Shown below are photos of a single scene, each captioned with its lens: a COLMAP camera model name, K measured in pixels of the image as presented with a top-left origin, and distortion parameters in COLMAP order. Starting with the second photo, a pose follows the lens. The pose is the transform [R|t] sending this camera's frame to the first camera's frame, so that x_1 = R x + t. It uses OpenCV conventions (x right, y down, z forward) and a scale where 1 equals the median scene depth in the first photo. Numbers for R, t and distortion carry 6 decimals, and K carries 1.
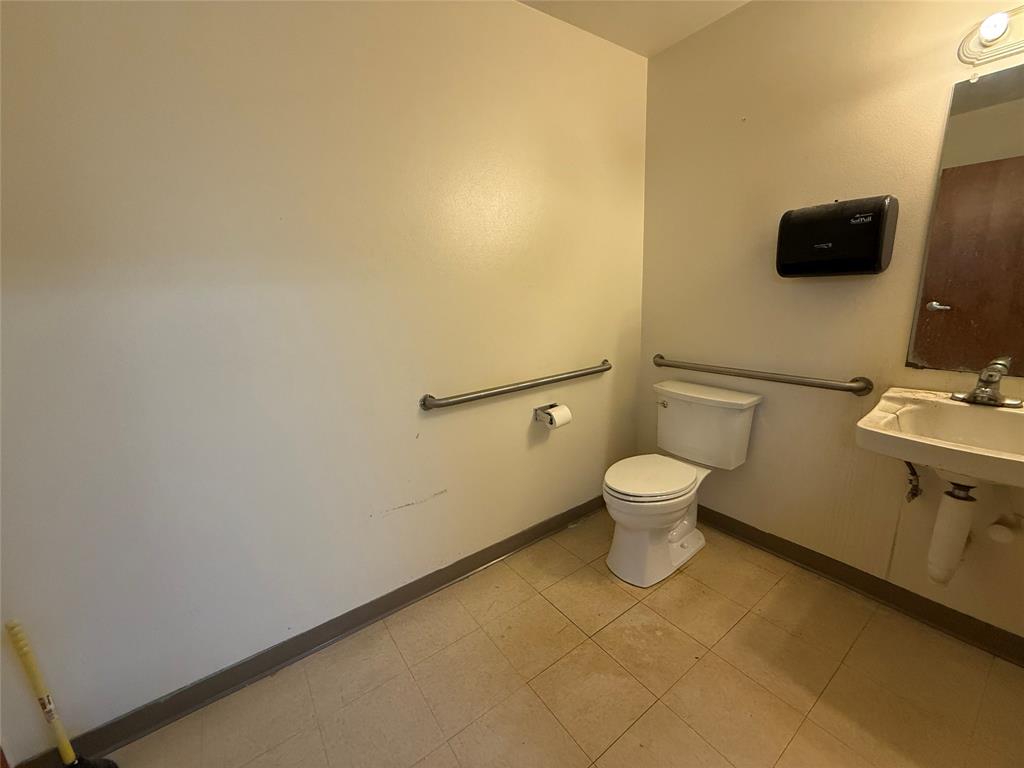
lens RADIAL K [[406.3, 0, 506.2], [0, 406.3, 383.8], [0, 0, 1]] dist [-0.000166, -0.000217]
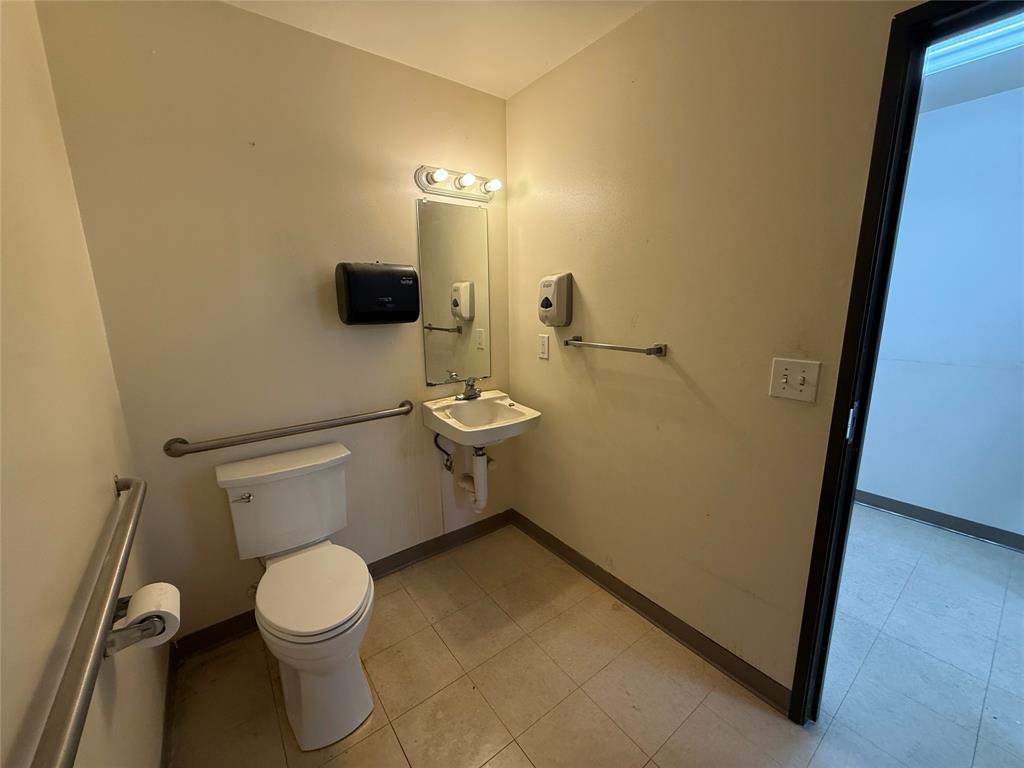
lens RADIAL K [[406.3, 0, 506.9], [0, 406.3, 385.5], [0, 0, 1]] dist [-0.000166, -0.000217]
pose [[-0.021612, -0.159444, 0.986970, -0.413730], [0.242125, 0.956978, 0.159900, -0.199535], [-0.970004, 0.242426, 0.017923, 0.683831]]
